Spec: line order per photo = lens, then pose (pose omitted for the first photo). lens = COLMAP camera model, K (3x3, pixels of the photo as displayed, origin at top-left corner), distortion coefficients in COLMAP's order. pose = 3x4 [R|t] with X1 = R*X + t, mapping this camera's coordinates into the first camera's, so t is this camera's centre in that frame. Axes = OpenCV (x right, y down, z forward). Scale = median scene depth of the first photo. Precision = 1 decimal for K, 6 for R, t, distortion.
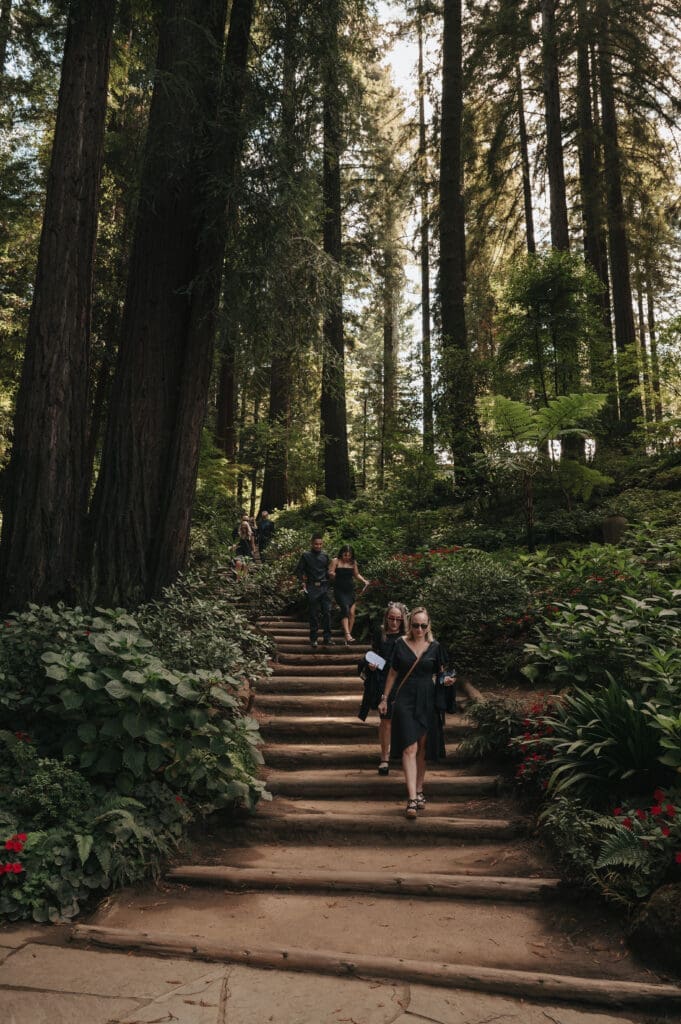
lens RADIAL K [[744.3, 0, 340.5], [0, 744.3, 512.0], [0, 0, 1]] dist [0.001325, -0.000040]
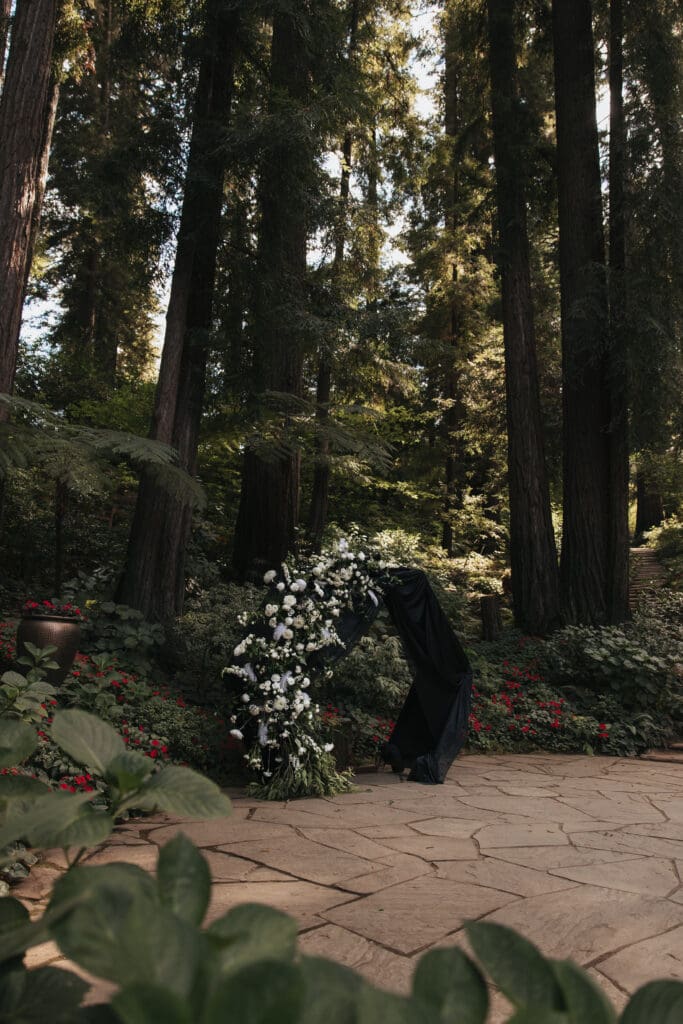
lens RADIAL K [[744.3, 0, 341.5], [0, 744.3, 512.0], [0, 0, 1]] dist [0.001325, -0.000040]
pose [[0.887754, -0.105162, -0.448144, -0.032116], [0.095412, 0.994449, -0.044353, -0.169852], [0.450321, -0.003384, 0.892860, -1.210408]]
